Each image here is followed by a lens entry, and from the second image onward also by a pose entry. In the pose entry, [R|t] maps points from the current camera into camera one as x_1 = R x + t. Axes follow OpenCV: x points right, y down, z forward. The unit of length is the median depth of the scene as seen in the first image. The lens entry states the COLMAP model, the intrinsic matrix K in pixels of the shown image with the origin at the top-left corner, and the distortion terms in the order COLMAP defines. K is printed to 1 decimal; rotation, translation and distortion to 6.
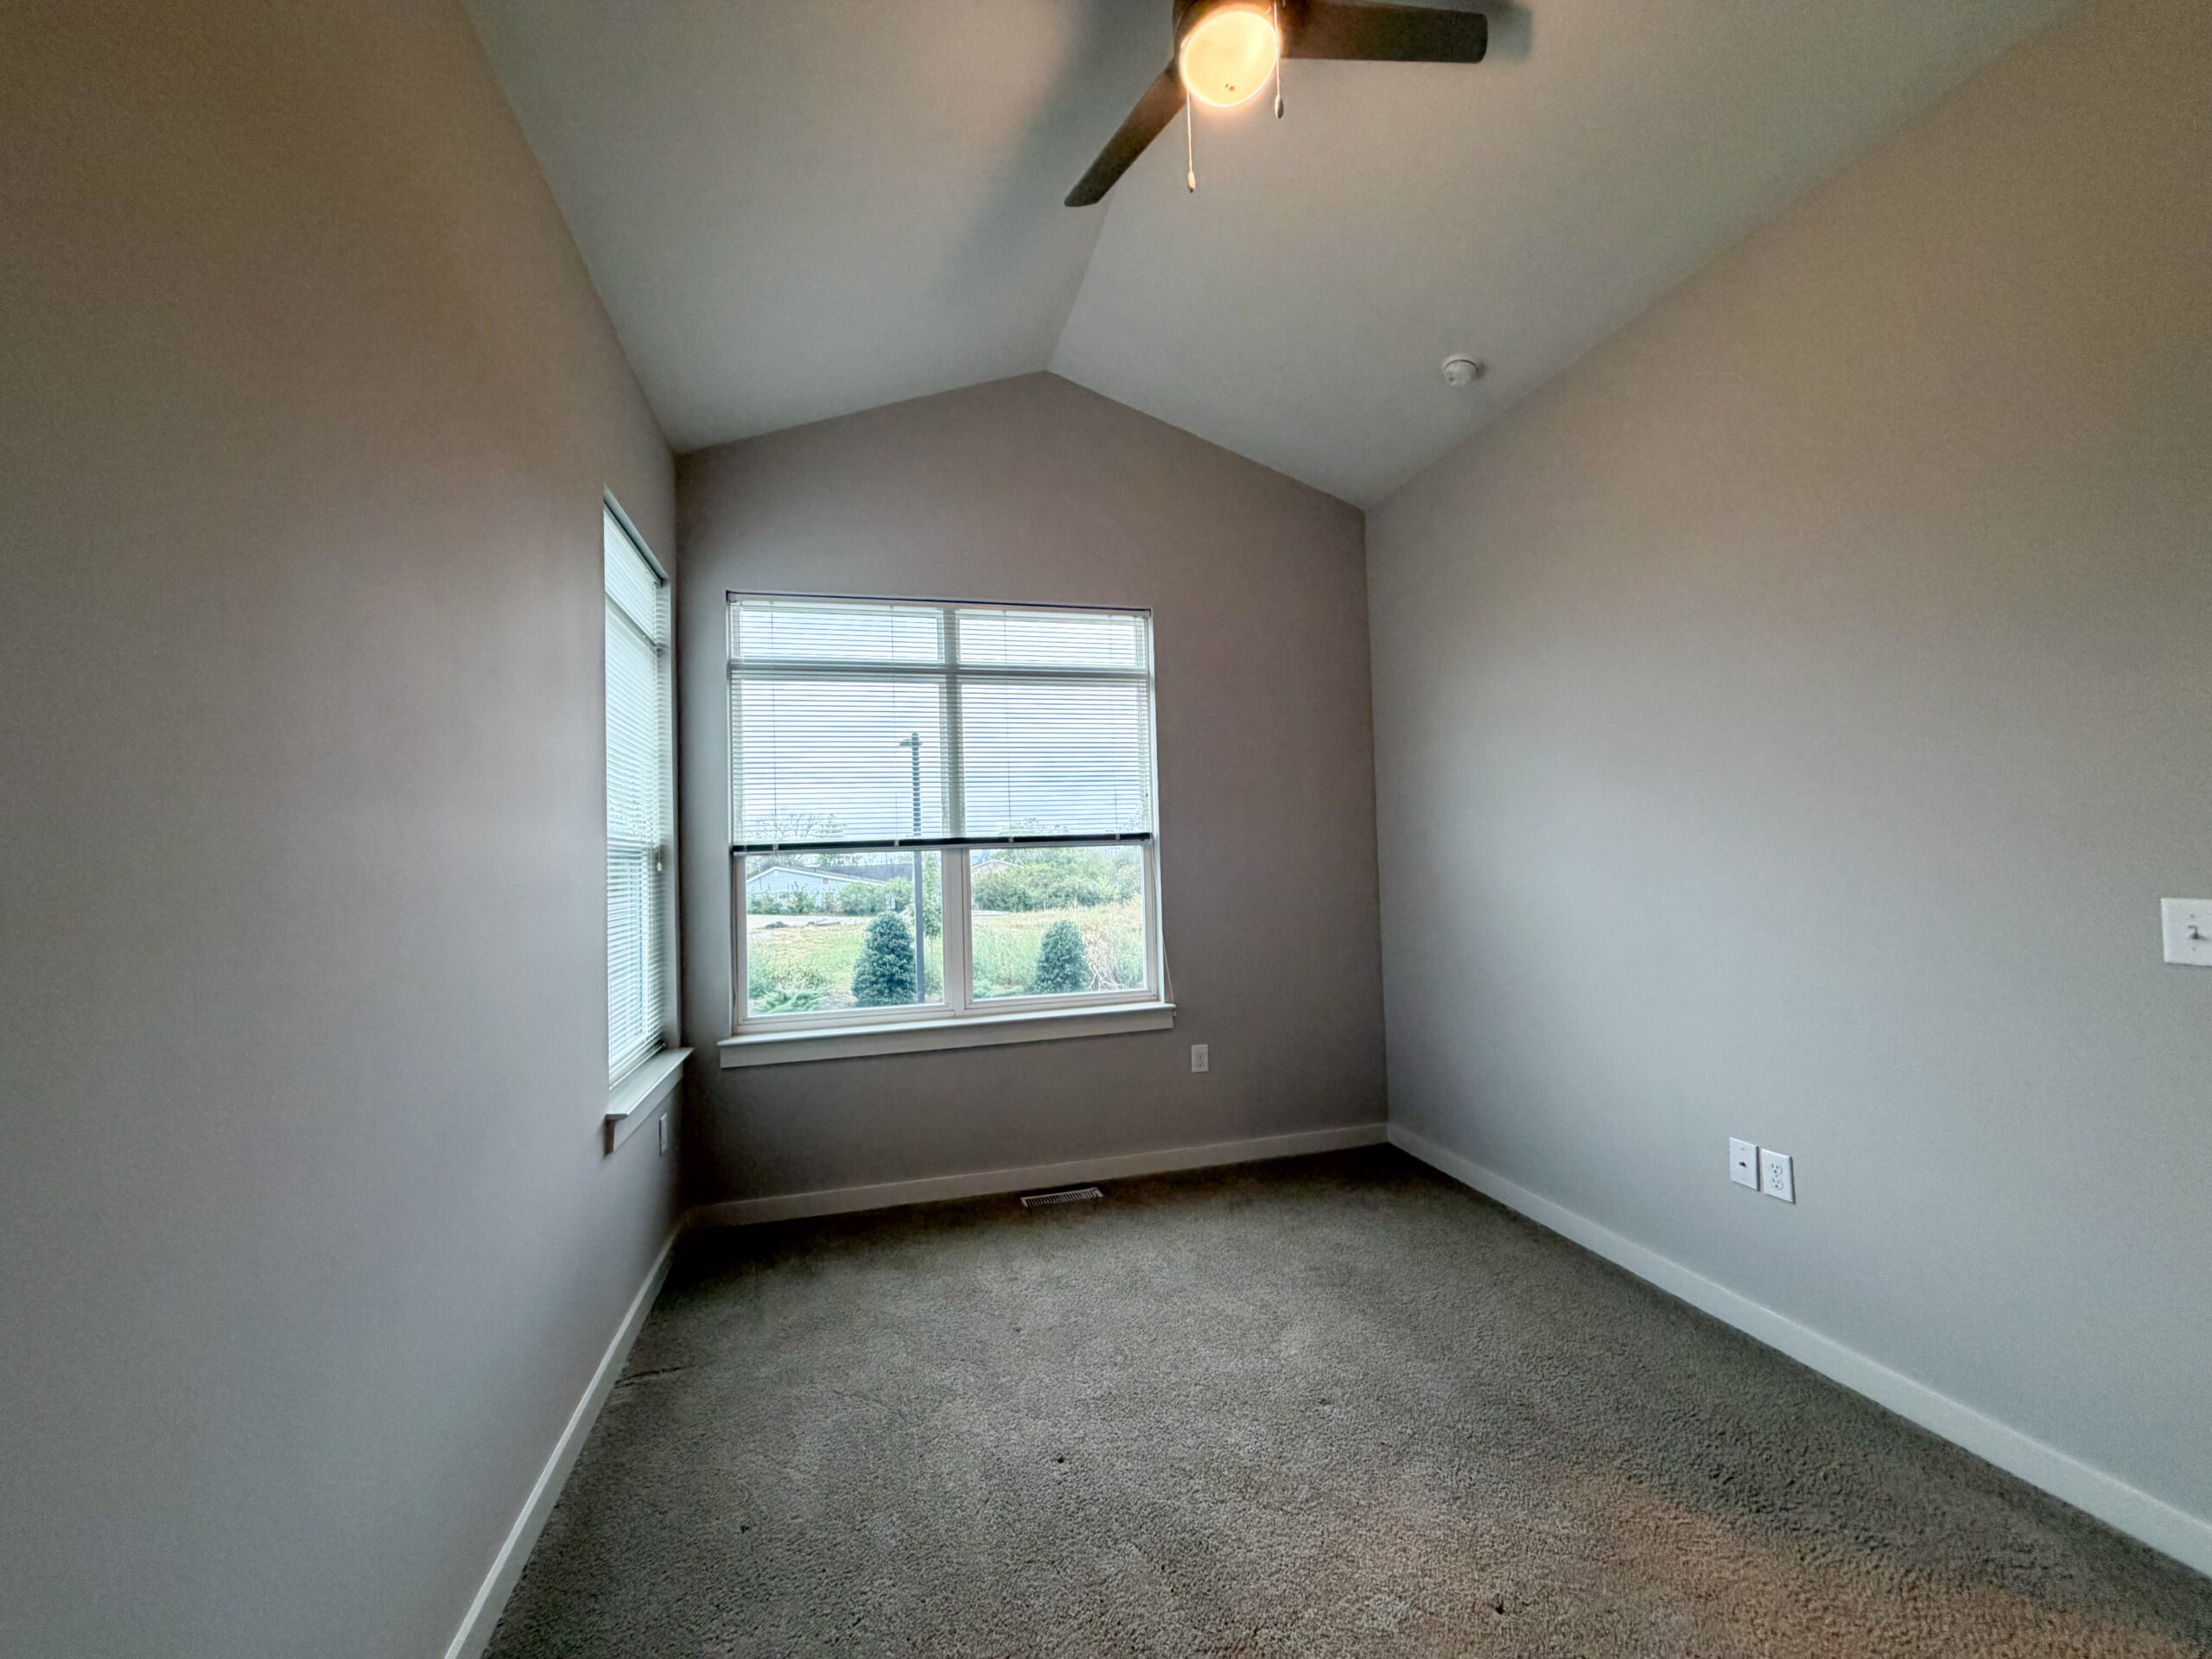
lens RADIAL K [[912.5, 0, 1079.1], [0, 912.5, 816.6], [0, 0, 1]] dist [-0.003874, 0.001853]
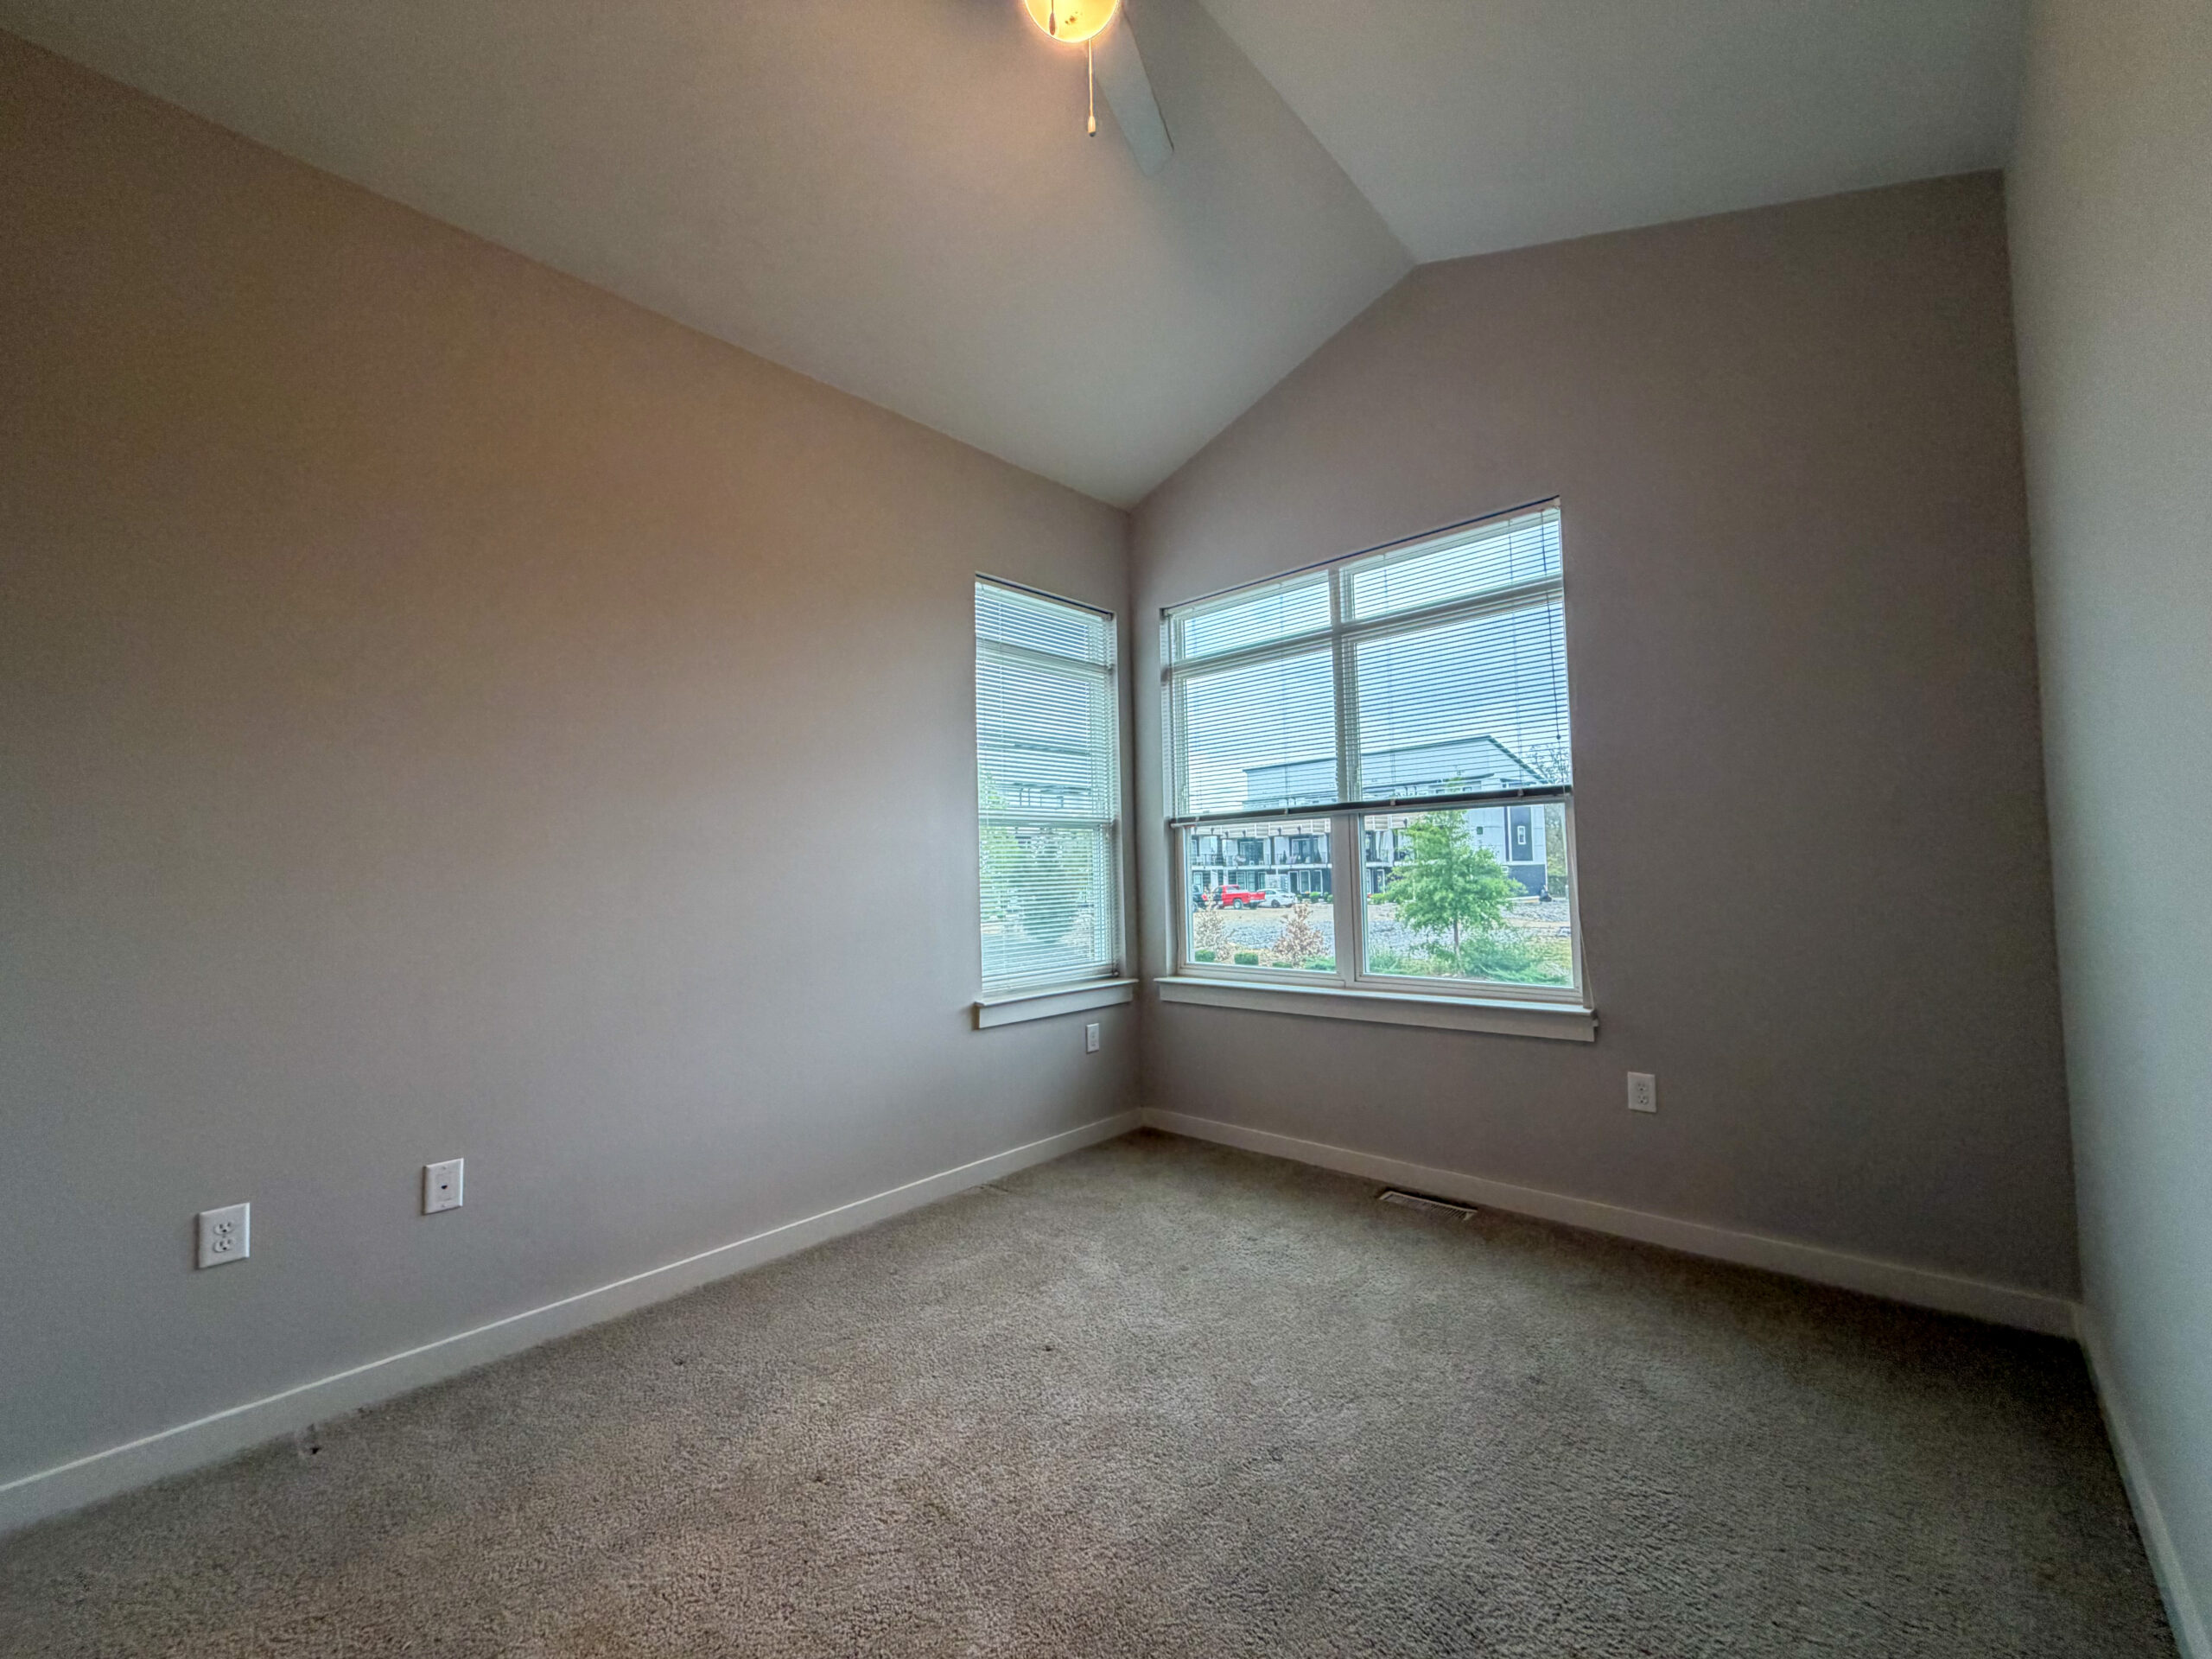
lens RADIAL K [[912.5, 0, 1109.4], [0, 912.5, 824.8], [0, 0, 1]] dist [-0.003874, 0.001853]
pose [[0.519645, -0.026773, -0.853962, 0.579061], [0.048132, 0.998839, -0.002027, 0.036777], [0.853025, -0.040049, 0.520331, 0.291307]]
